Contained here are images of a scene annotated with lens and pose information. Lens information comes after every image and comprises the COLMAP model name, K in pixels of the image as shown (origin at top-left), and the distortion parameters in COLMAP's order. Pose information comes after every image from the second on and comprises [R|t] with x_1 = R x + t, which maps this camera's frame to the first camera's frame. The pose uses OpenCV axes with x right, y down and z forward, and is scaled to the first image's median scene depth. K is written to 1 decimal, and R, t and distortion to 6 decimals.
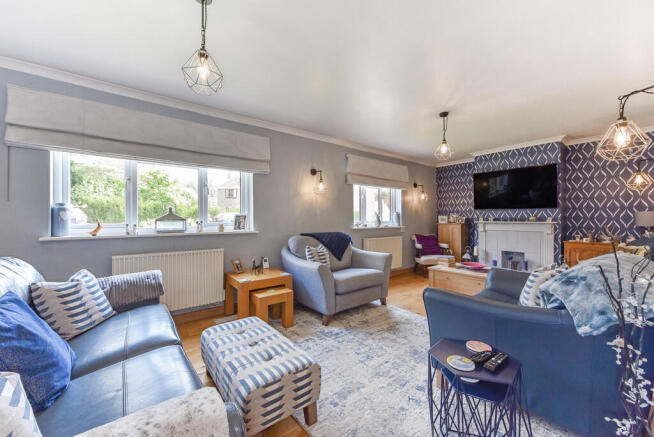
lens RADIAL K [[255.1, 0, 321.6], [0, 255.1, 215.6], [0, 0, 1]] dist [0.000992, 0.000230]
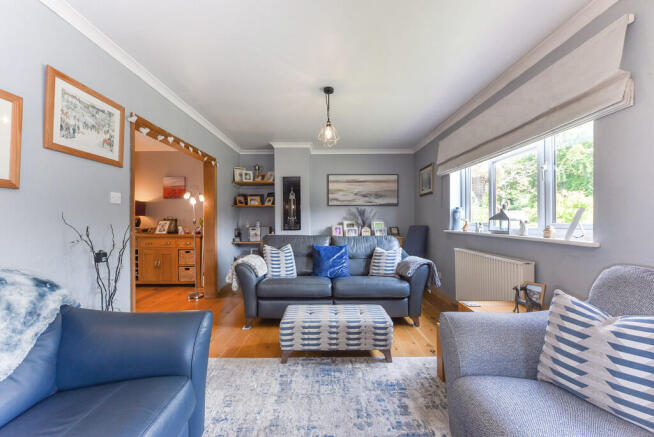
lens RADIAL K [[255.1, 0, 324.6], [0, 255.1, 216.3], [0, 0, 1]] dist [0.000992, 0.000230]
pose [[-0.610156, -0.007660, -0.792244, 0.430497], [0.016501, 0.999614, -0.022373, 0.015265], [0.792109, -0.026724, -0.609794, 0.933400]]
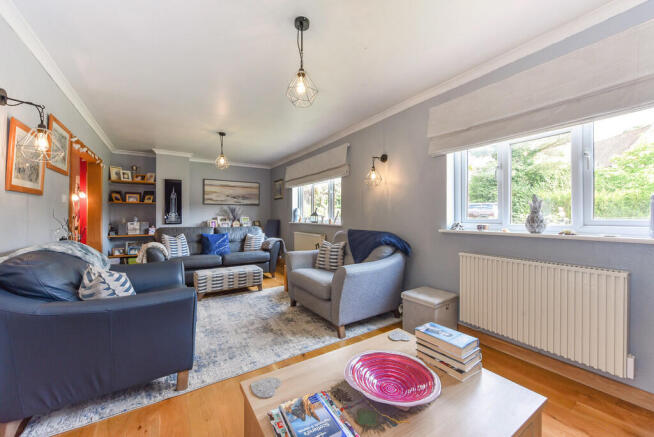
lens RADIAL K [[255.1, 0, 321.9], [0, 255.1, 214.5], [0, 0, 1]] dist [0.000992, 0.000230]
pose [[-0.096409, -0.001779, -0.995340, 0.993136], [0.015781, 0.999870, -0.003315, 0.015471], [0.995217, -0.016027, -0.096369, 1.070510]]
